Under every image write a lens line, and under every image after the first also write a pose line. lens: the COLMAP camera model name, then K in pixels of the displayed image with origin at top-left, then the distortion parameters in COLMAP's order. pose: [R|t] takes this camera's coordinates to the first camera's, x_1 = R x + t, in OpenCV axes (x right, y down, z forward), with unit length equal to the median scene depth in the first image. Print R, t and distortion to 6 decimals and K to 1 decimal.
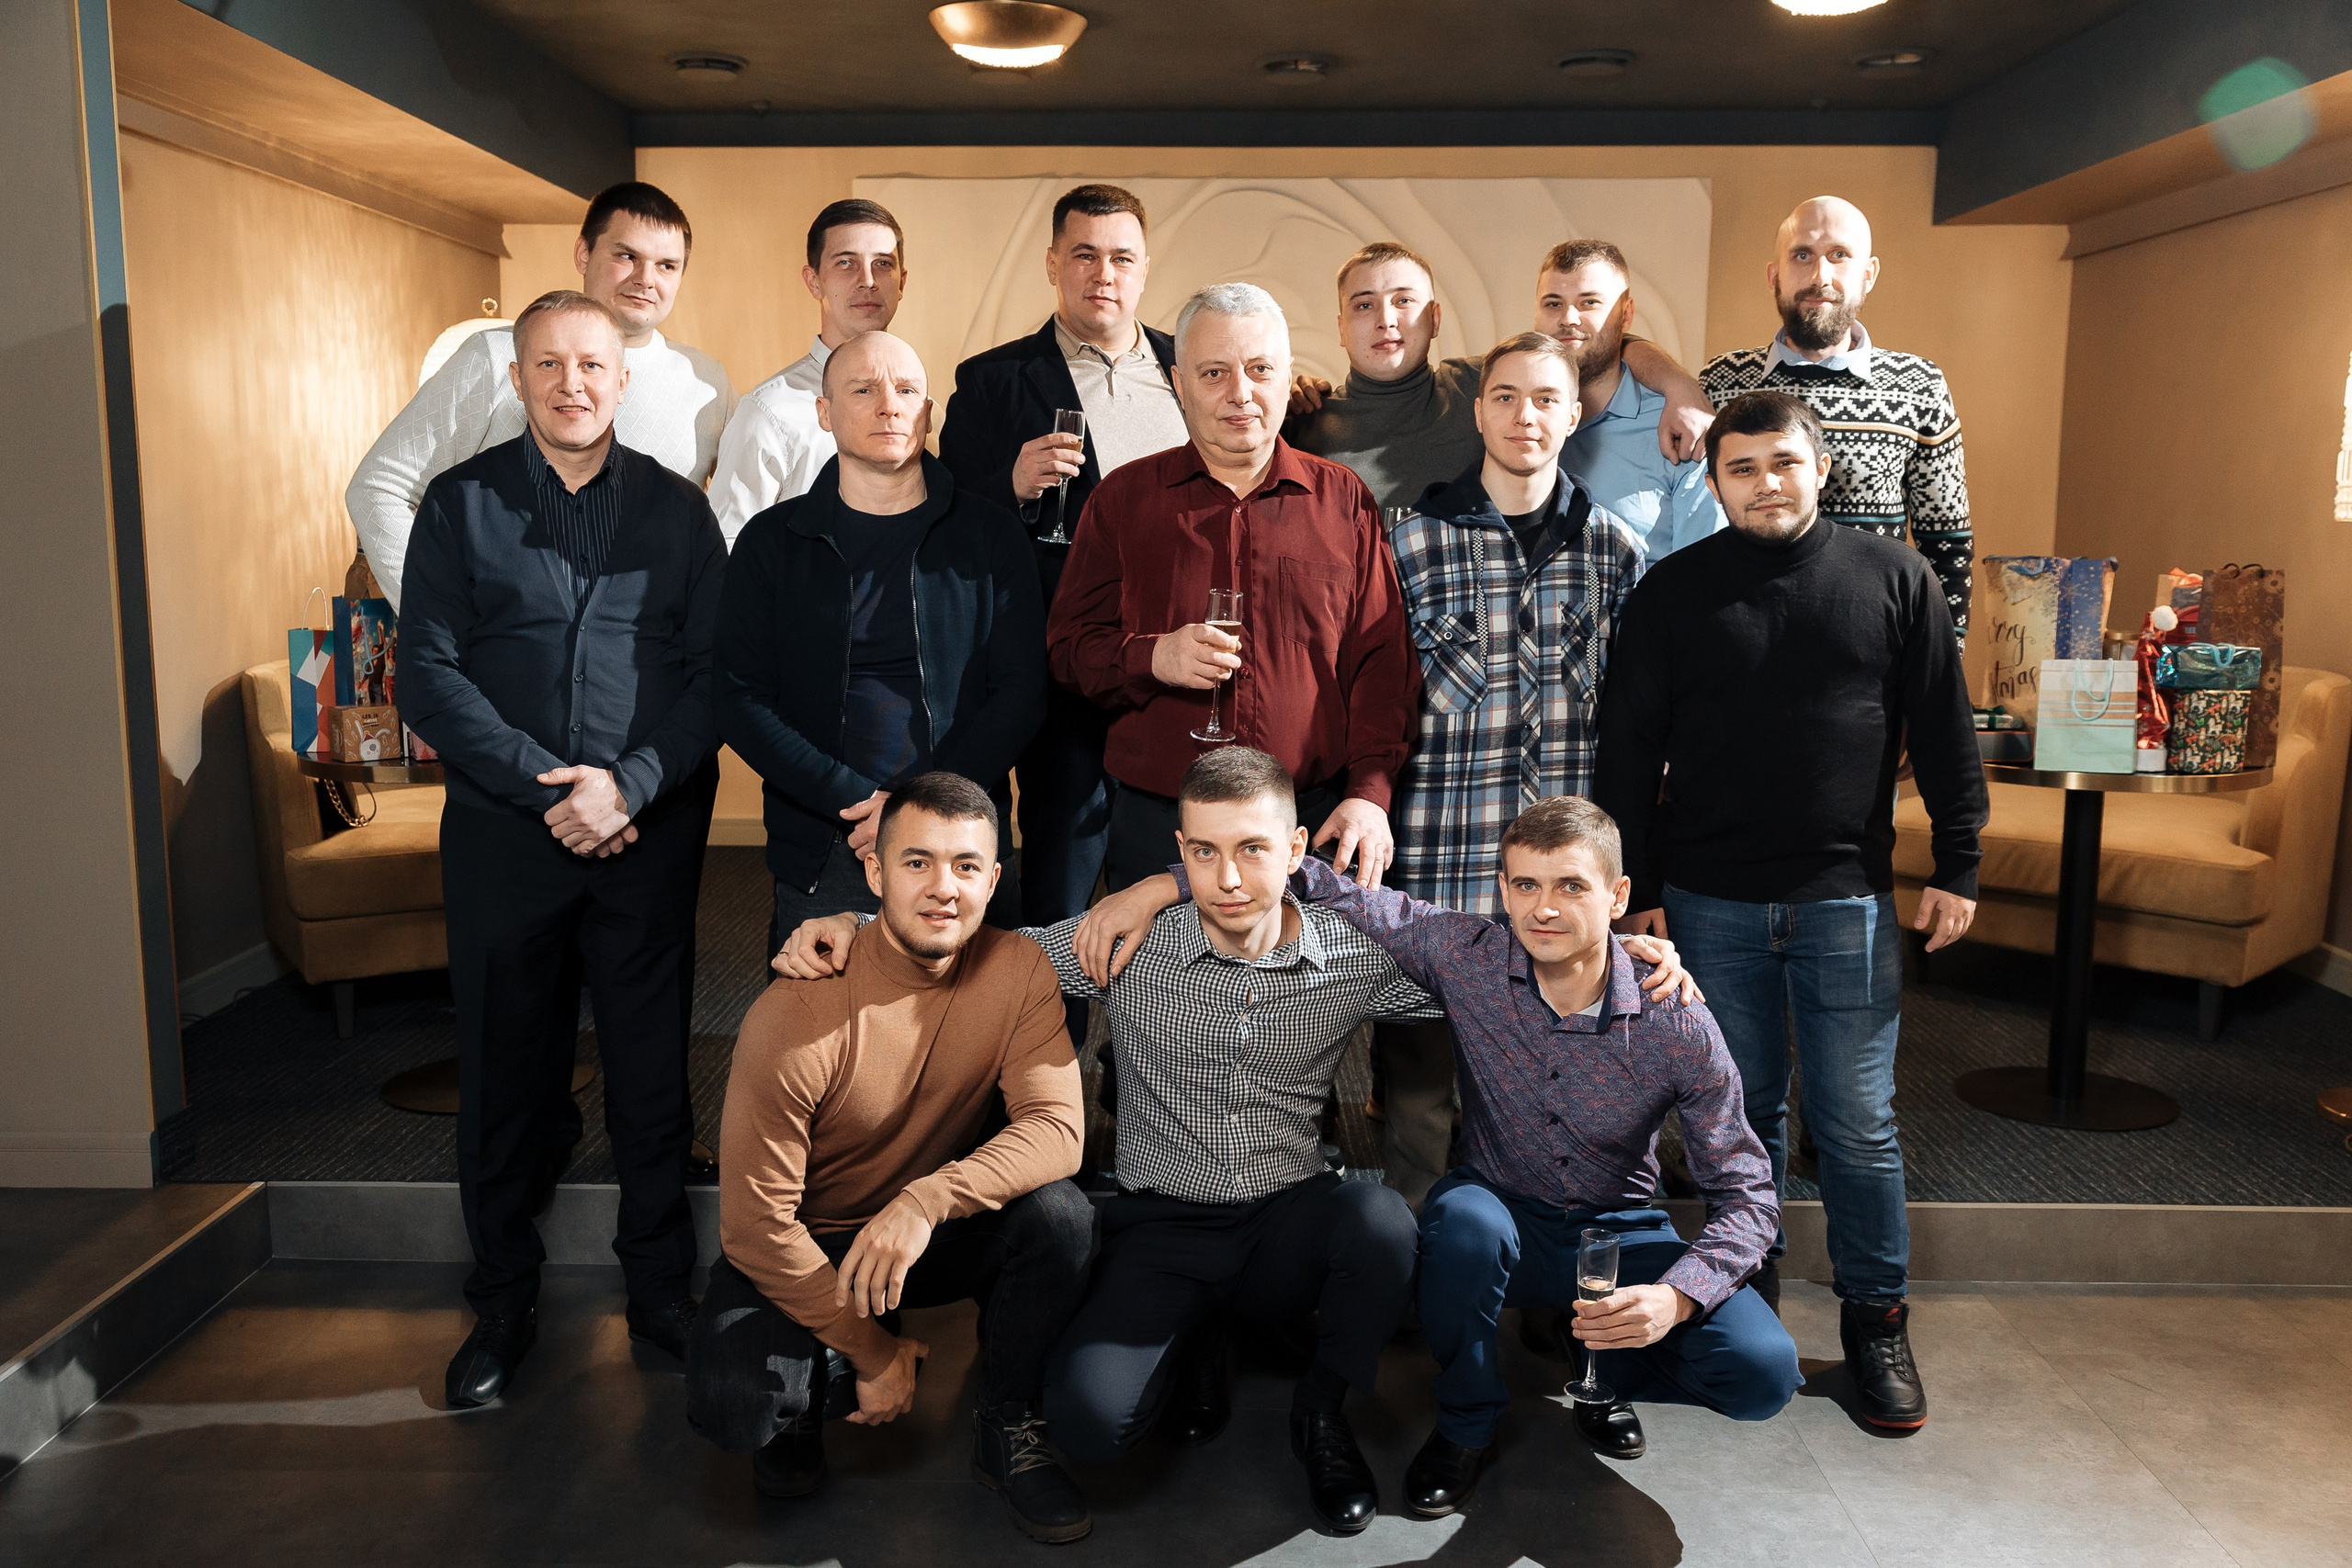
lens RADIAL K [[2032.7, 0, 1181.2], [0, 2032.7, 802.2], [0, 0, 1]] dist [0.002279, -0.003936]
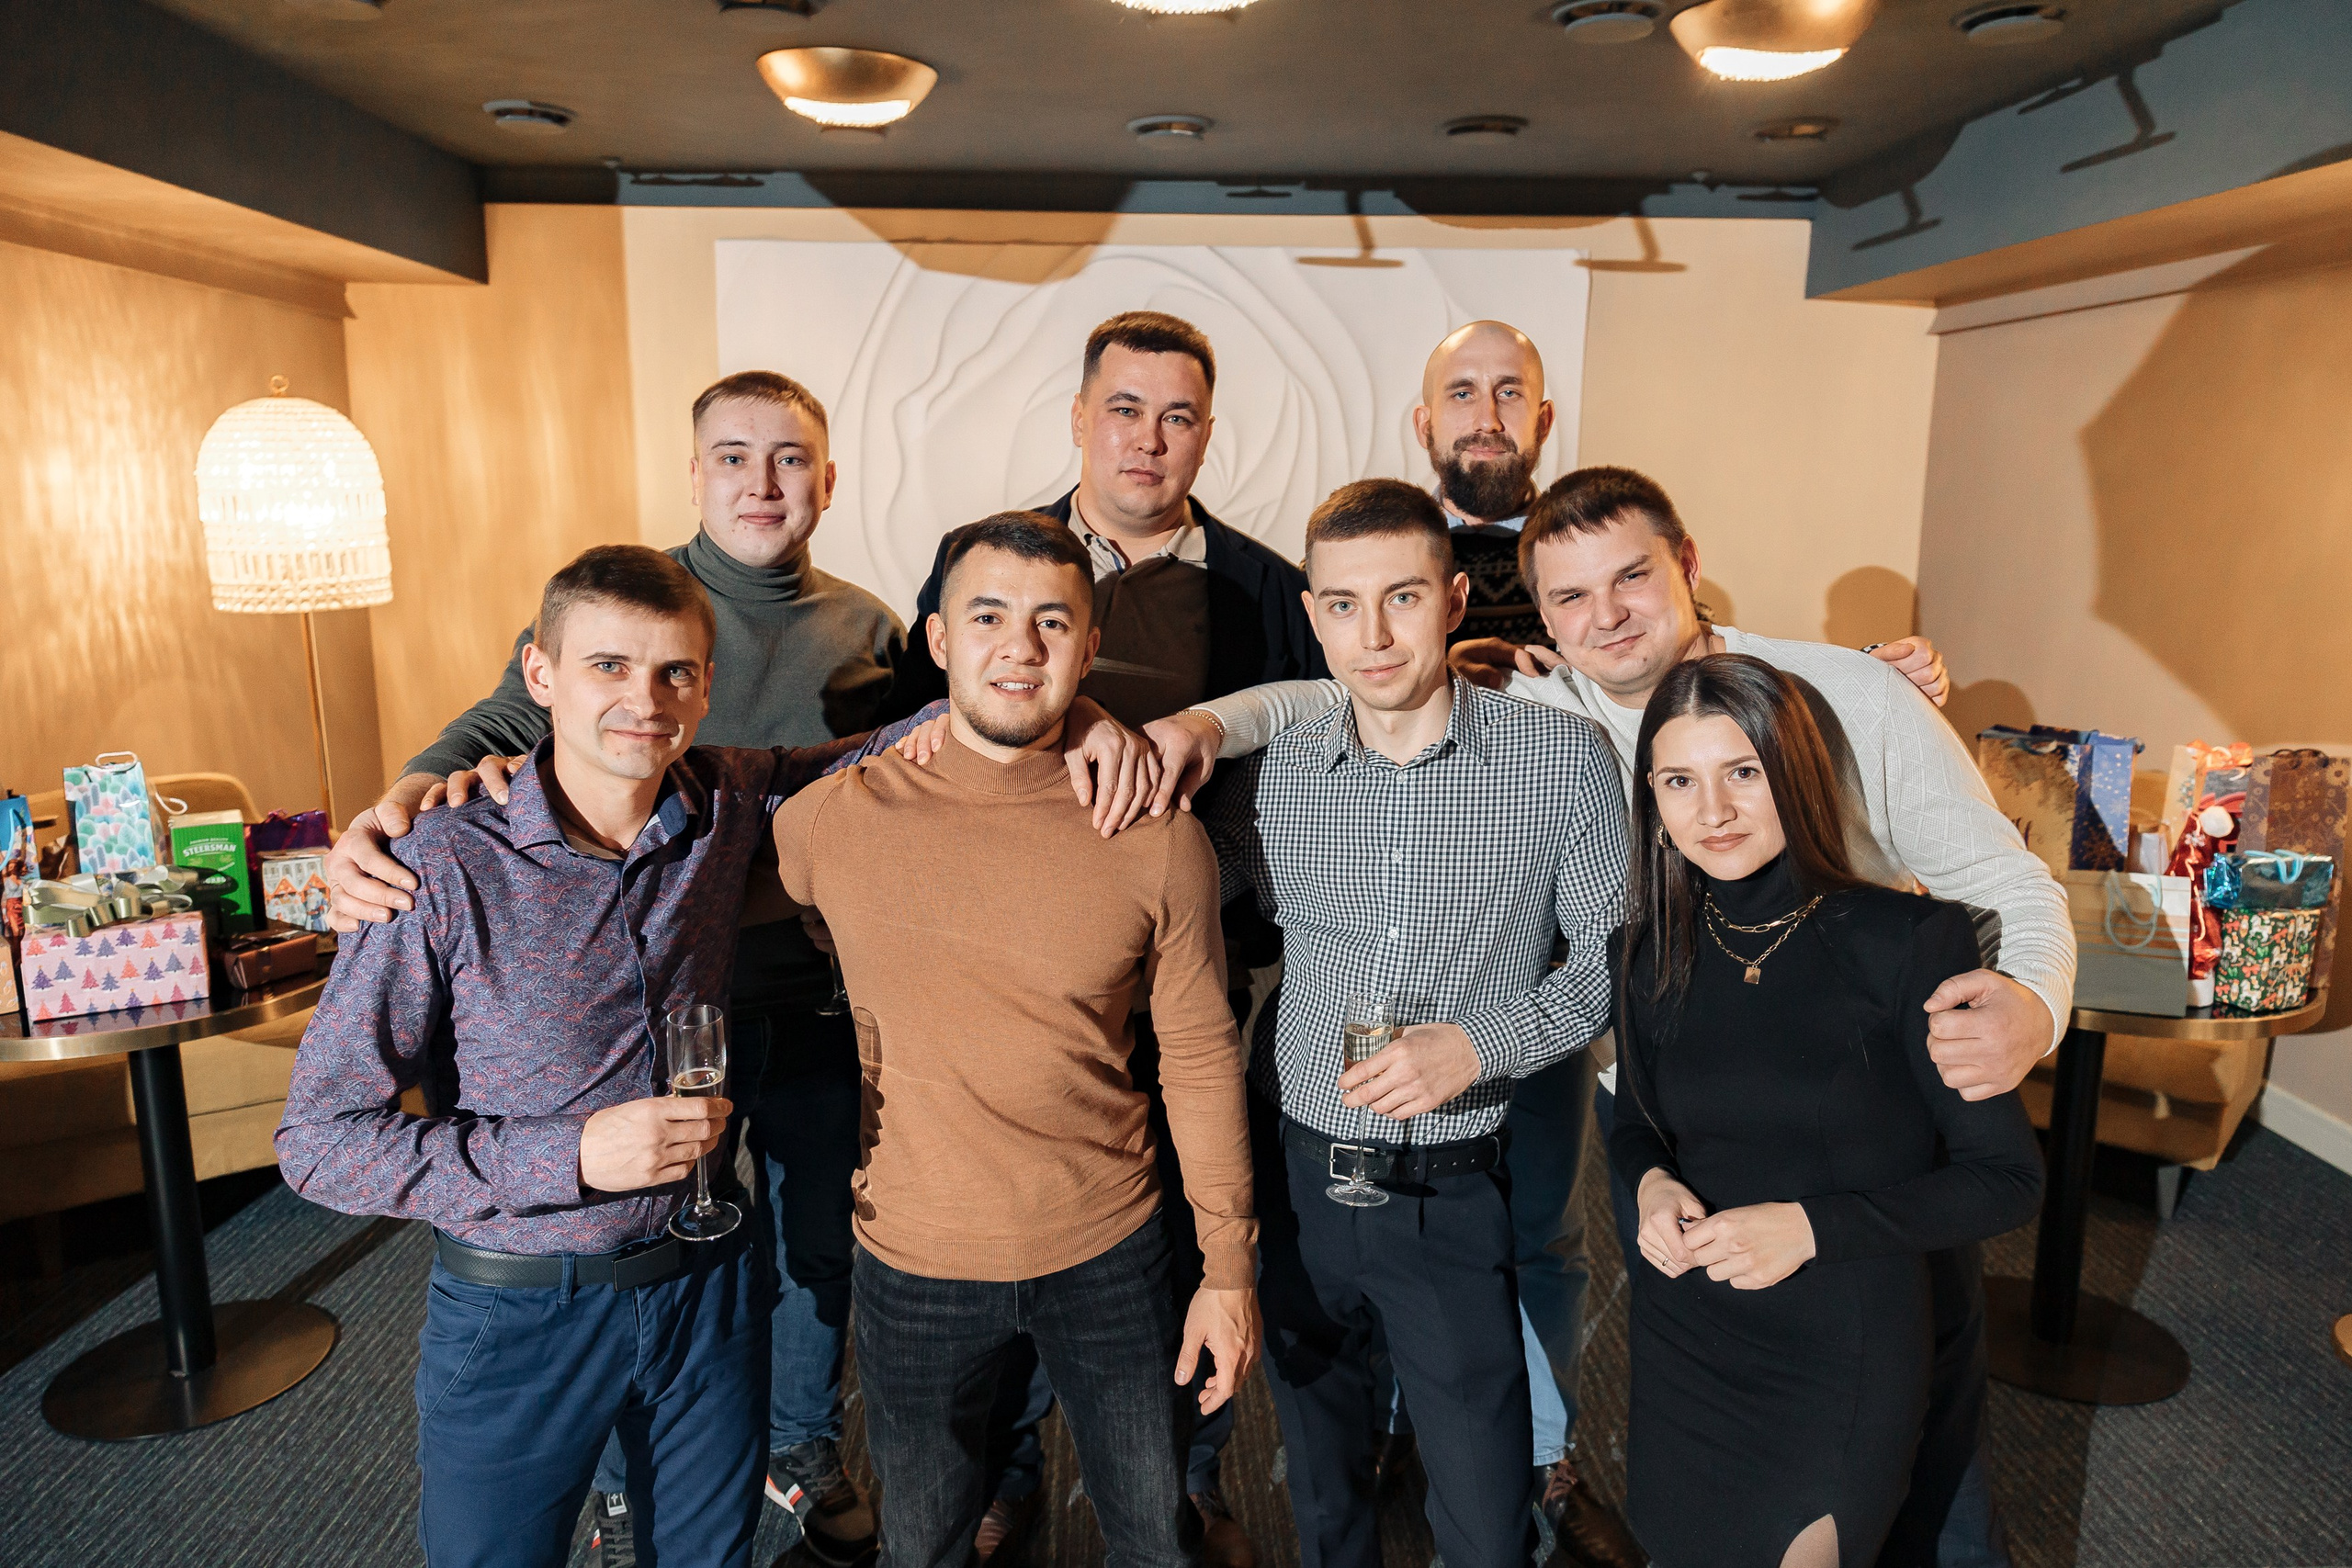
lens RADIAL K [[1641.2, 0, 1193.3], [0, 1641.2, 788.8], [0, 0, 1]] dist [-0.003598, 0.014056]
pose [[0.998038, -0.008613, 0.062016, 0.027364], [0.006448, 0.999365, 0.035032, -0.131108], [-0.062279, -0.034563, 0.997460, 0.364043]]
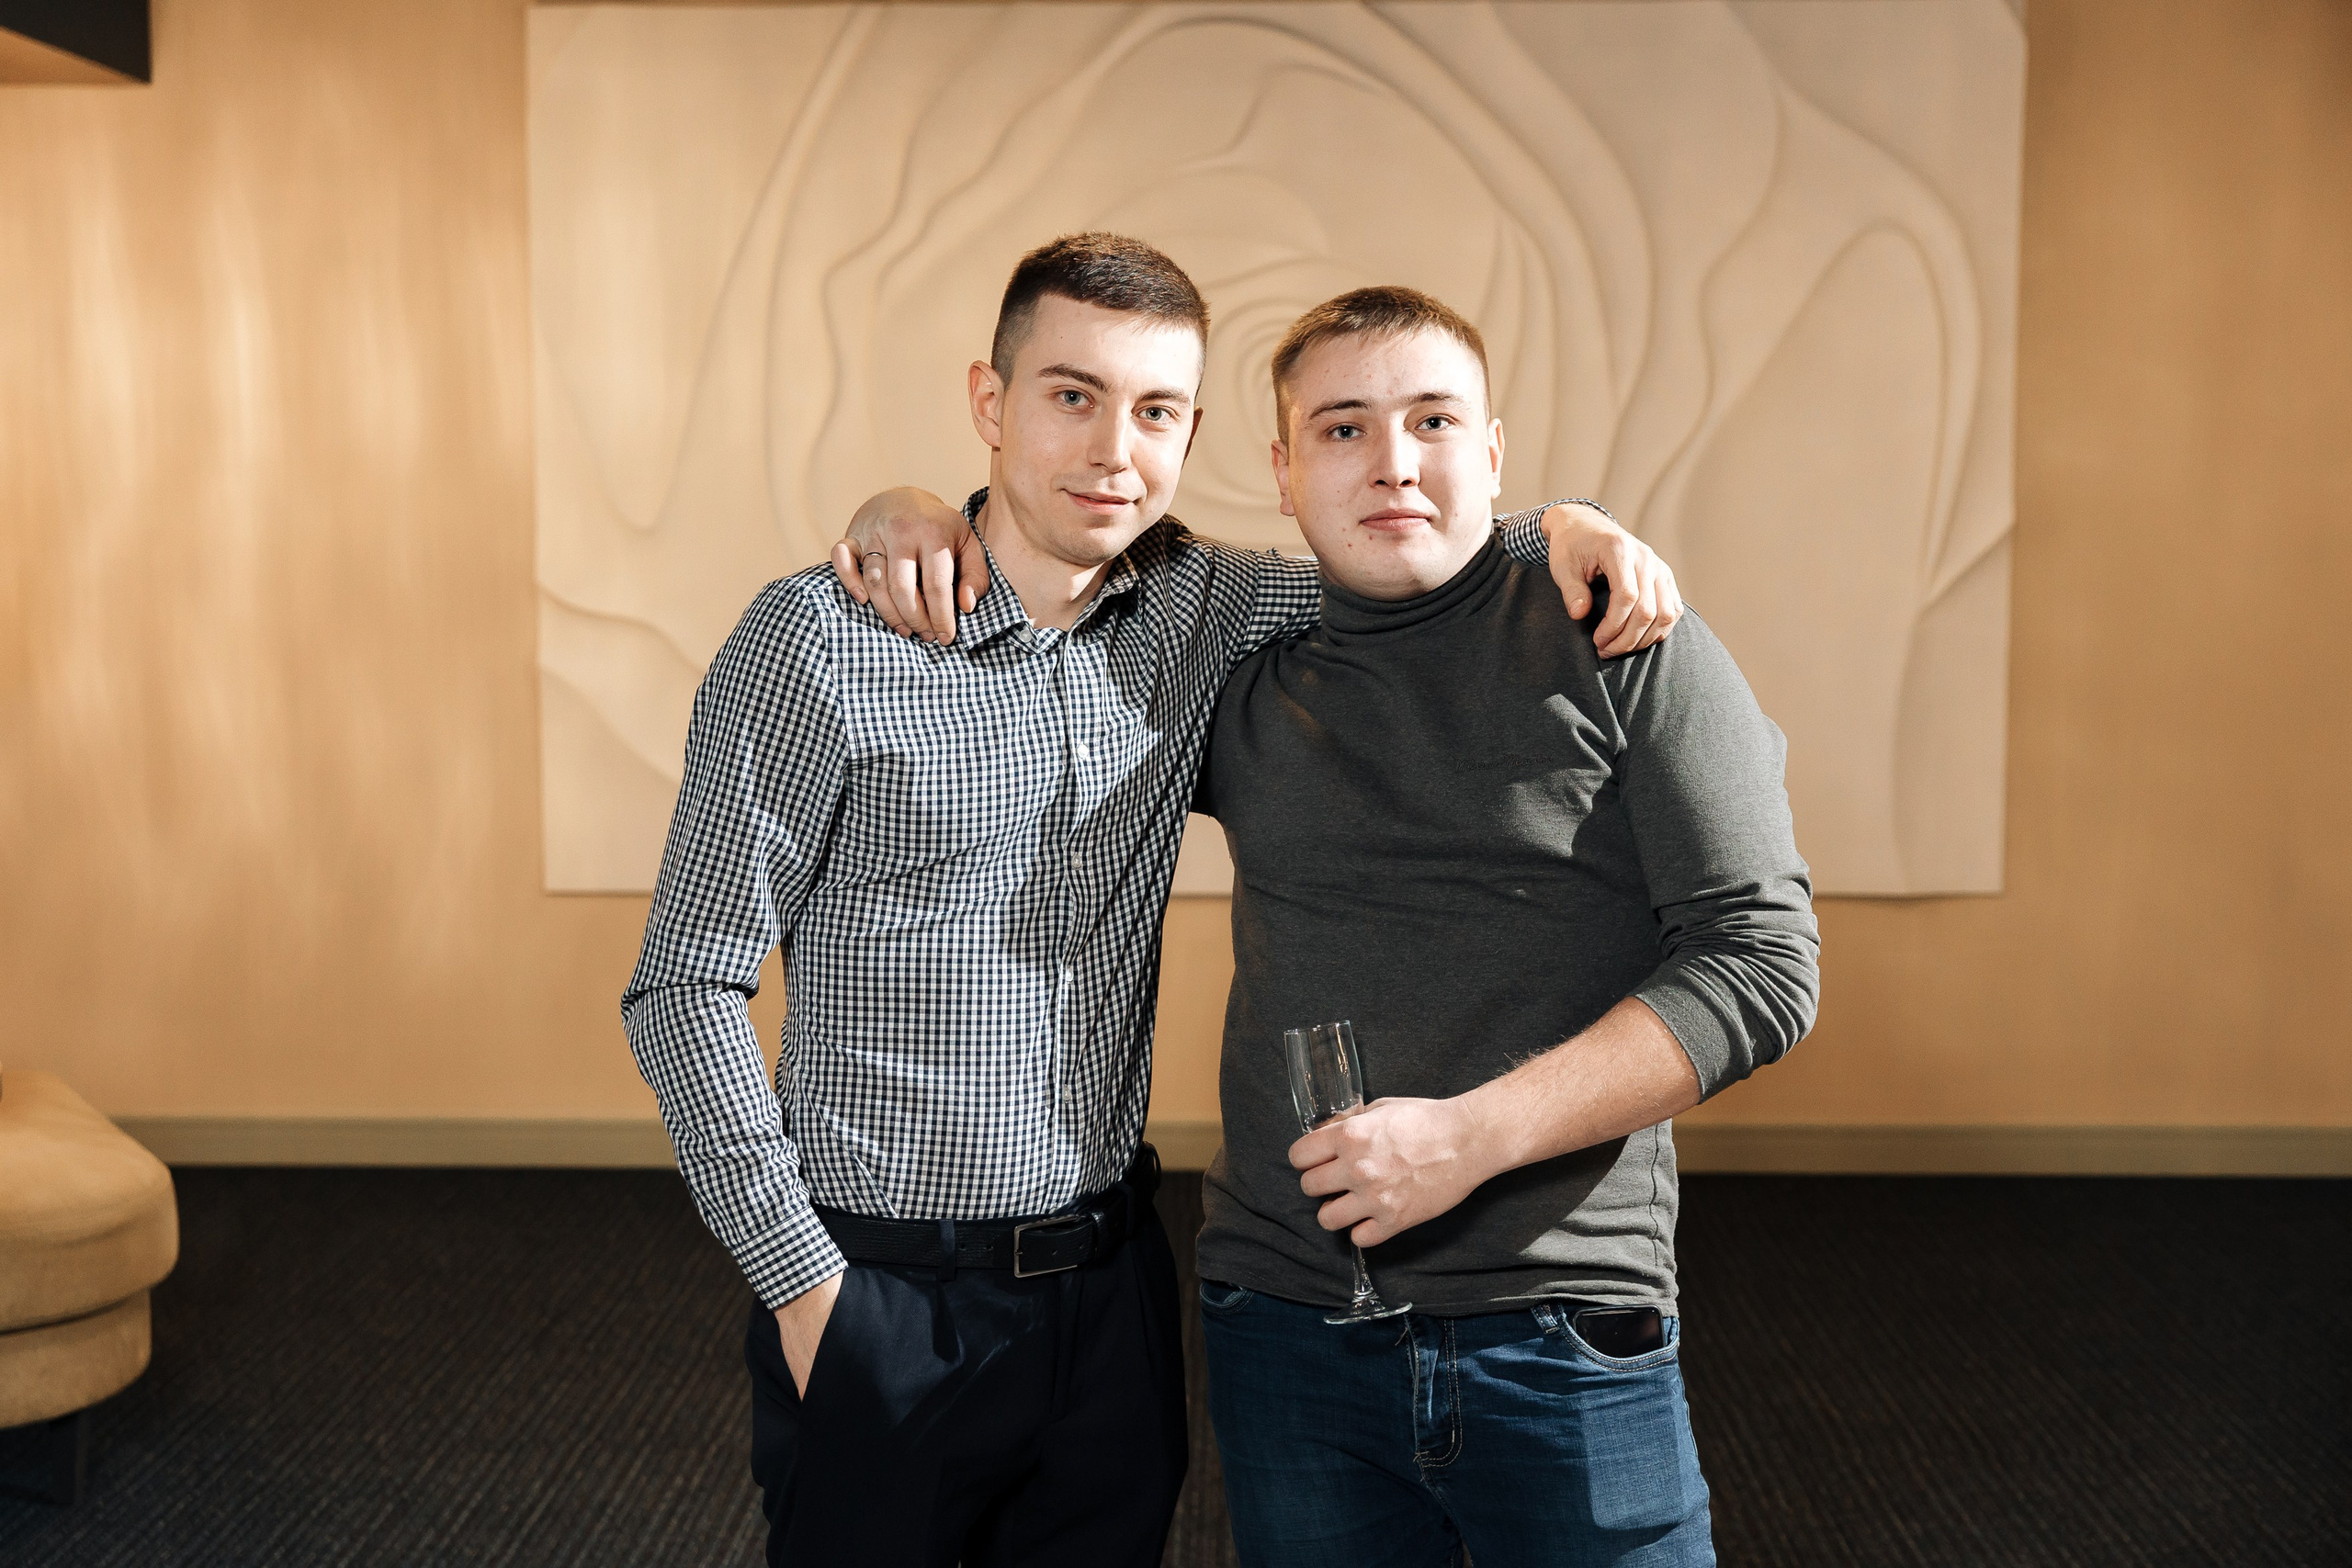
lens RADIAL K [[3218.1, 0, 1171.4], [0, 3218.1, 777.8], [0, 0, 1]] dist [0.021188, 0.000000]
pose [[0.999990, -0.003471, -0.002983, 0.040578], [0.003288, 0.998236, -0.059279, -0.062166], [0.003184, 0.059269, 0.998237, 0.192330]]
